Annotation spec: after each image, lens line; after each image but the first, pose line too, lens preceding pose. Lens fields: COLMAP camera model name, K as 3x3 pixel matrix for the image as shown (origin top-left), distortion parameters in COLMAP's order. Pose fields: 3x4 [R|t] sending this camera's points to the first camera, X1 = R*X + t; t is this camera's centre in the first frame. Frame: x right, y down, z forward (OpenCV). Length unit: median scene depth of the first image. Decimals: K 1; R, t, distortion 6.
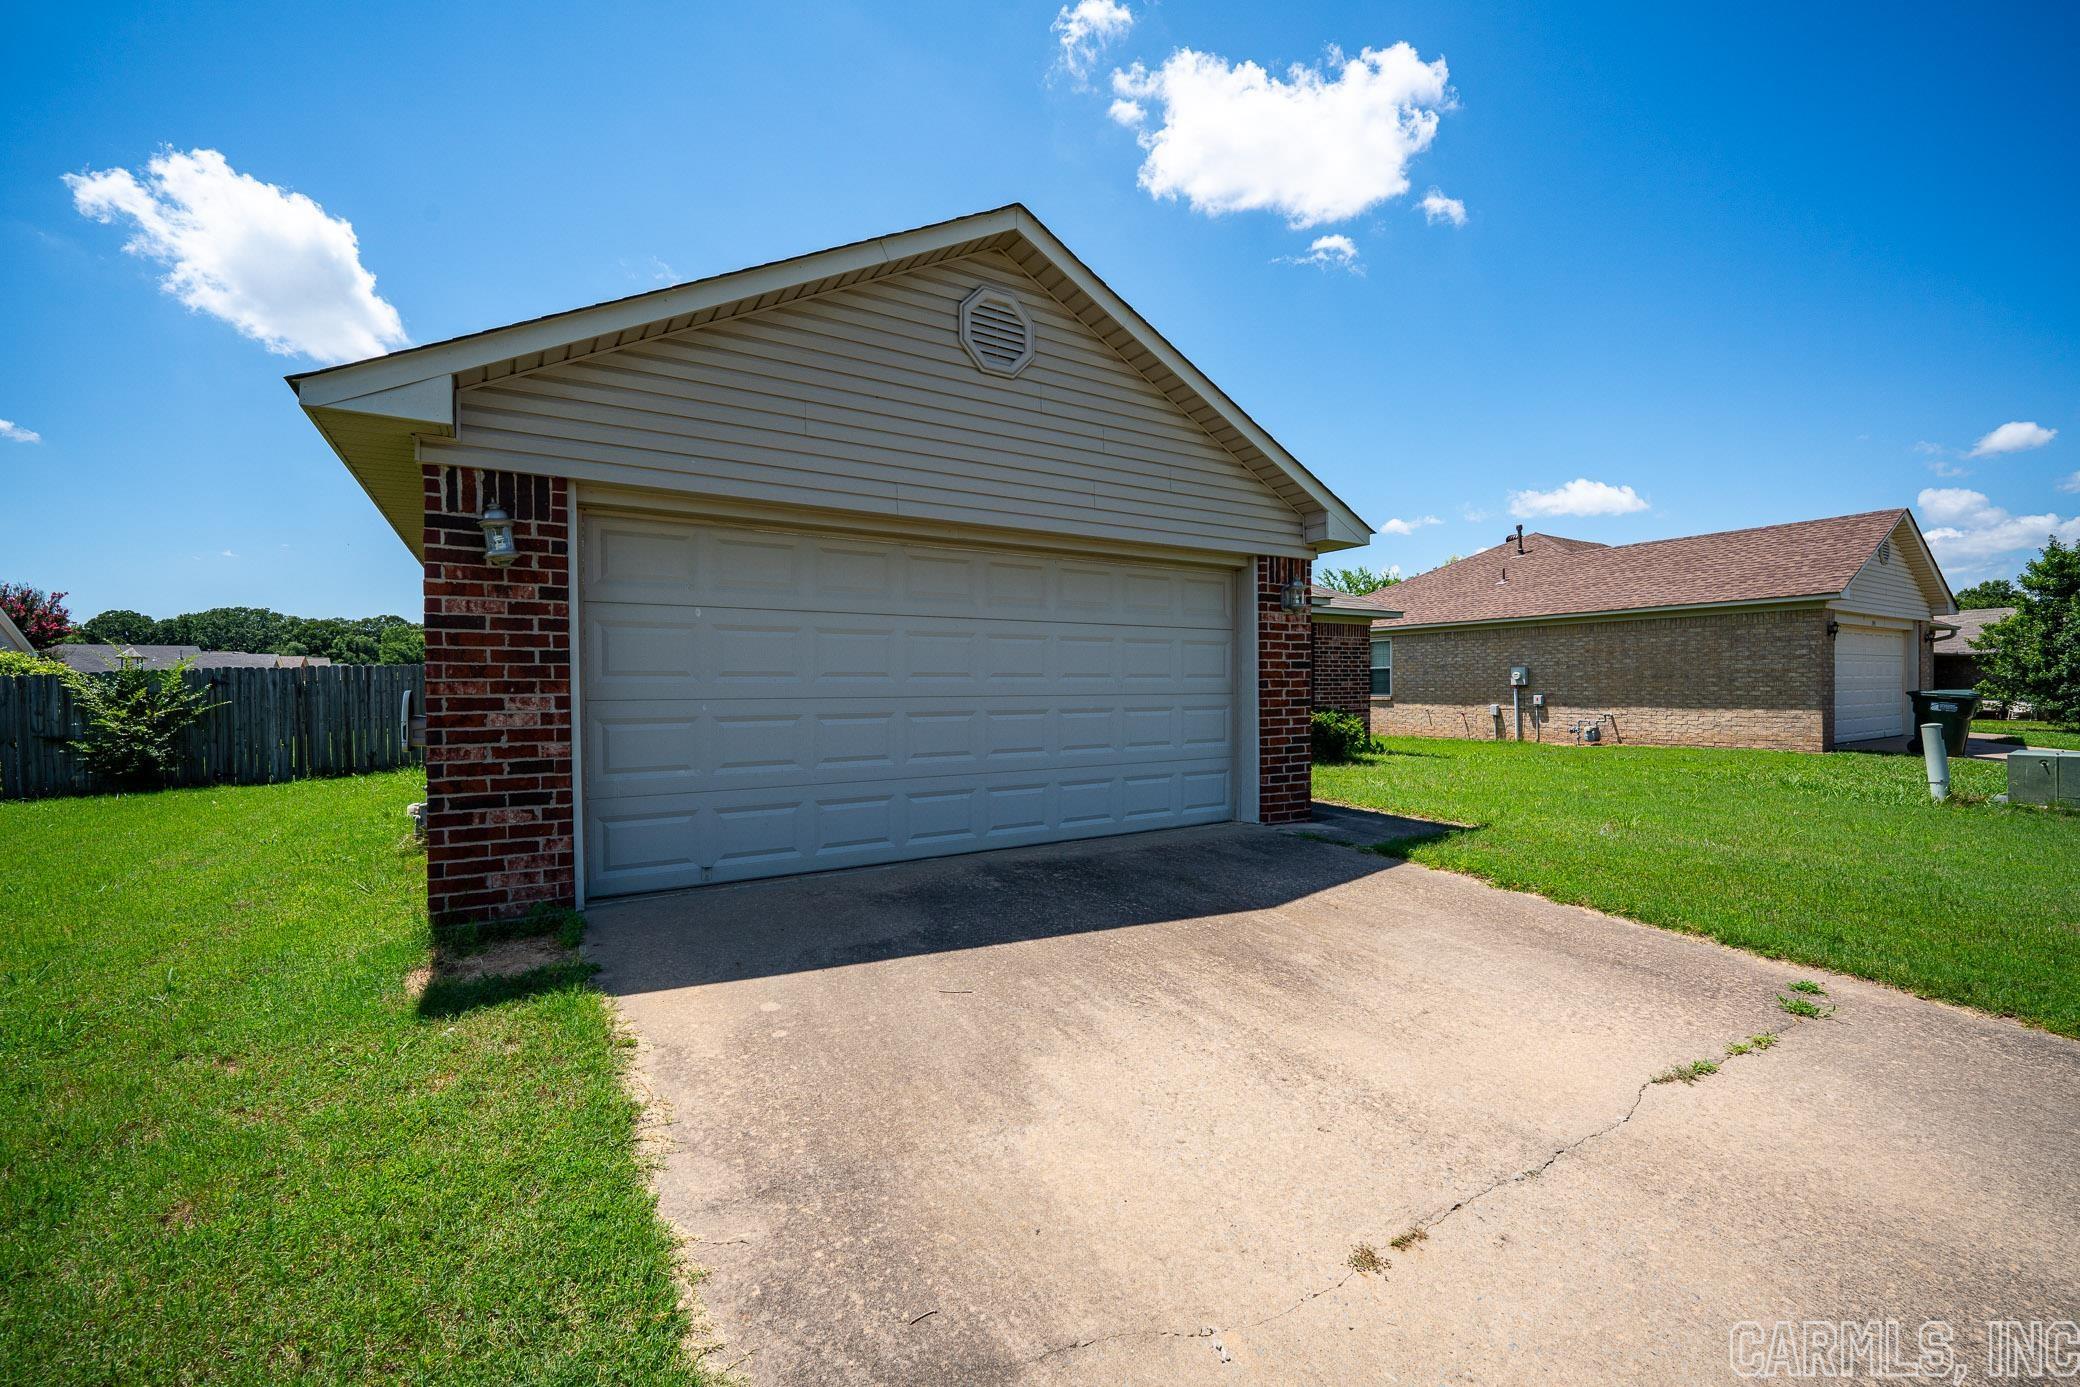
lens RADIAL K [[846.1, 0, 1031.3], [0, 846.1, 690.4], [0, 0, 1]] dist [0.001015, -0.000456]
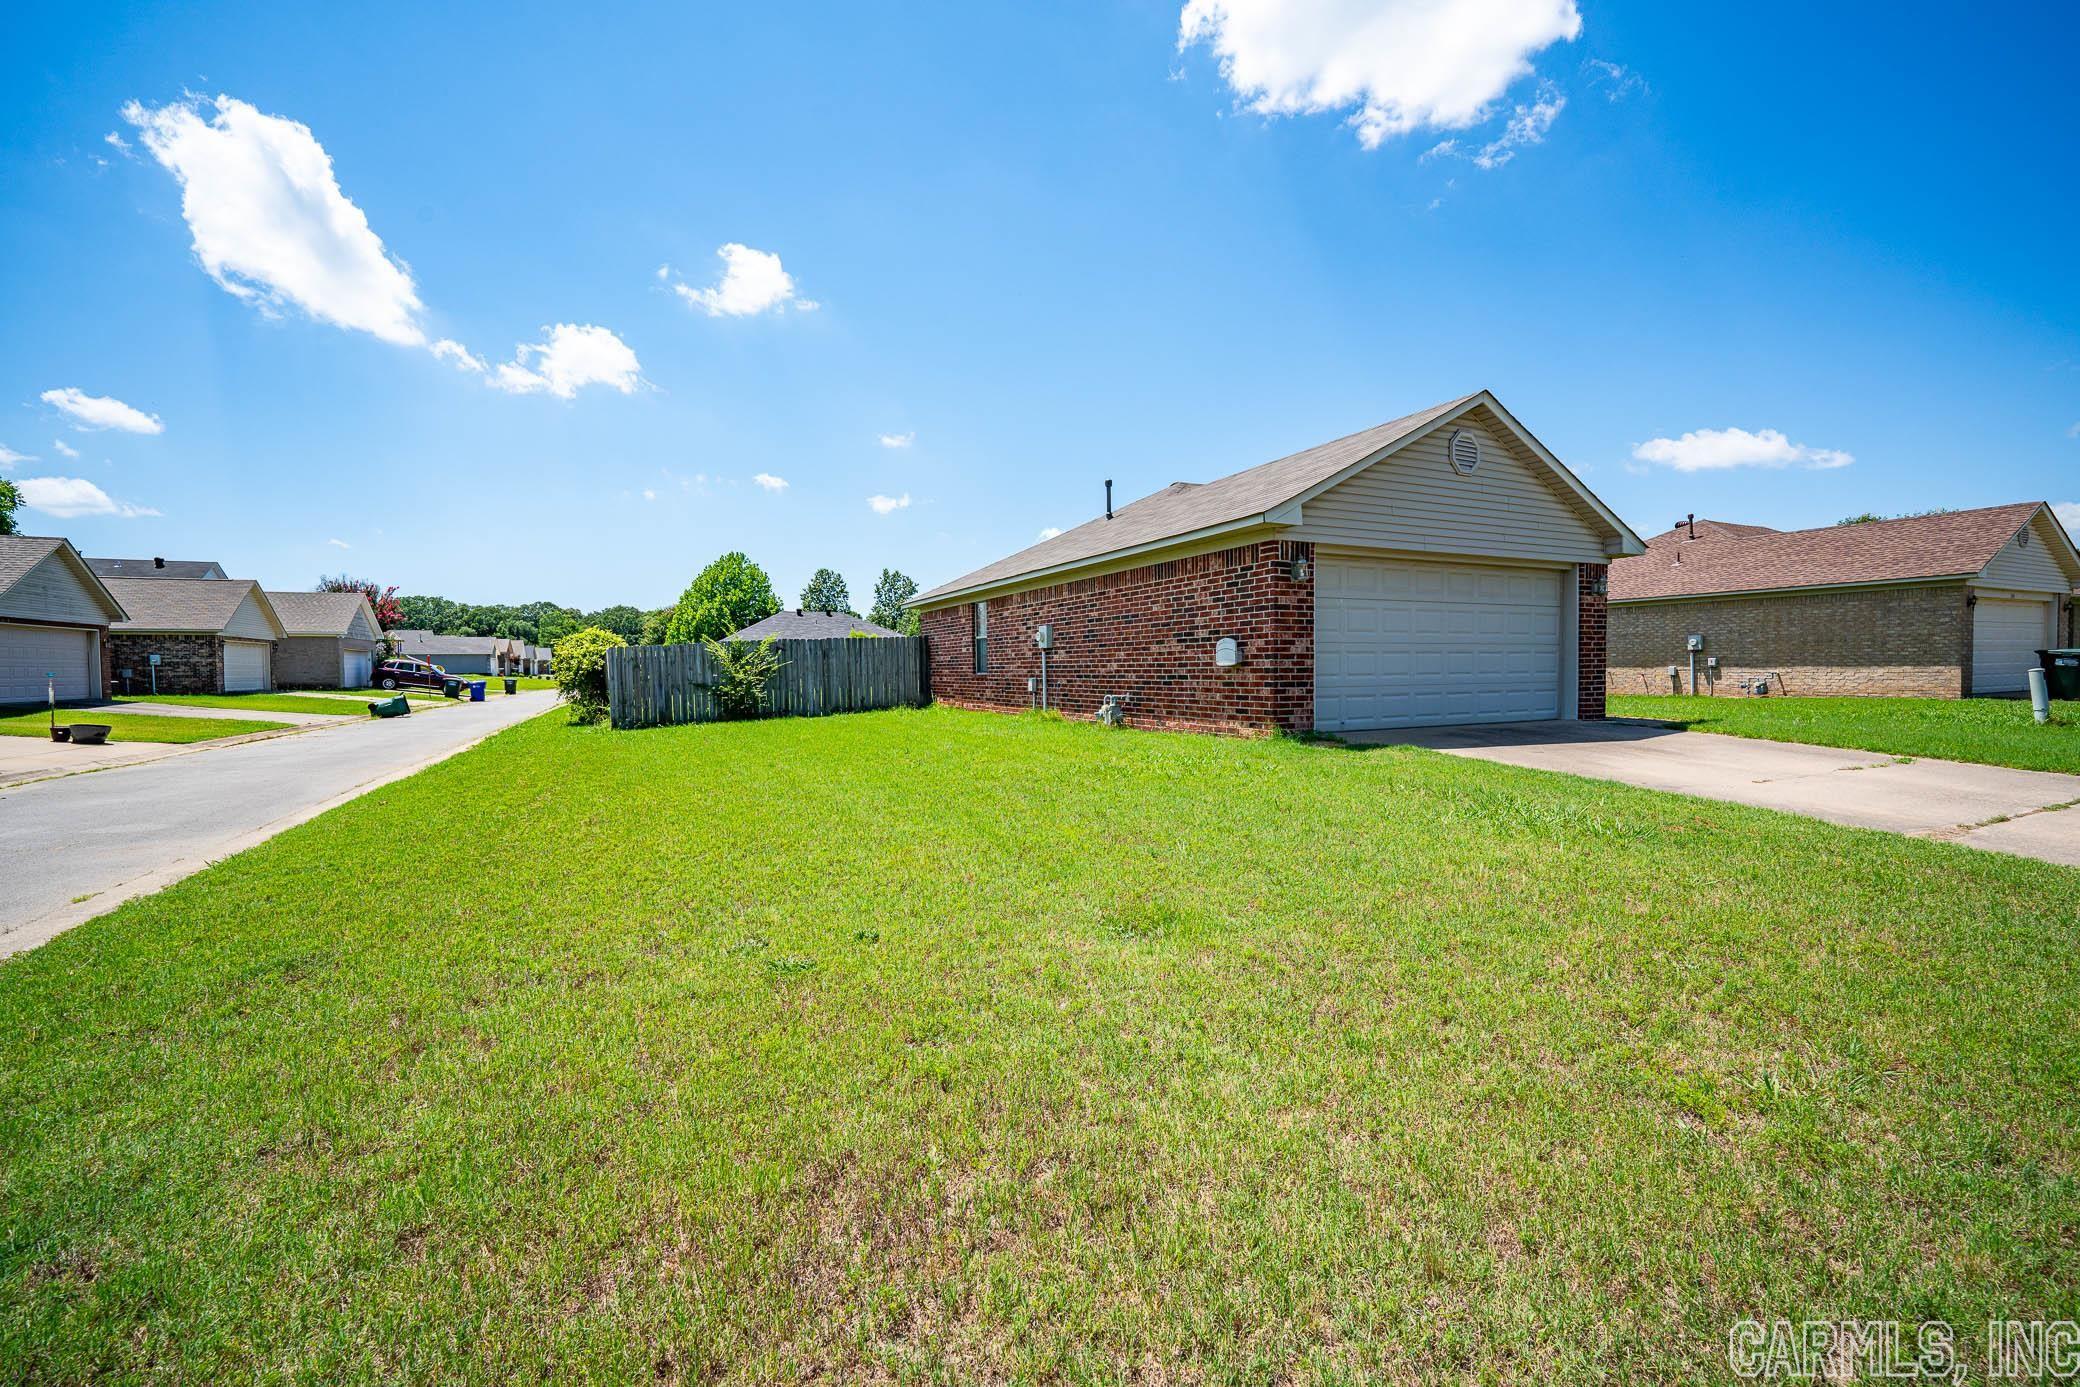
lens RADIAL K [[846.1, 0, 1045.8], [0, 846.1, 692.4], [0, 0, 1]] dist [0.001015, -0.000456]
pose [[0.995620, -0.001048, -0.093483, -0.312766], [0.003494, 0.999656, 0.026006, 0.025854], [0.093424, -0.026219, 0.995281, -0.392198]]
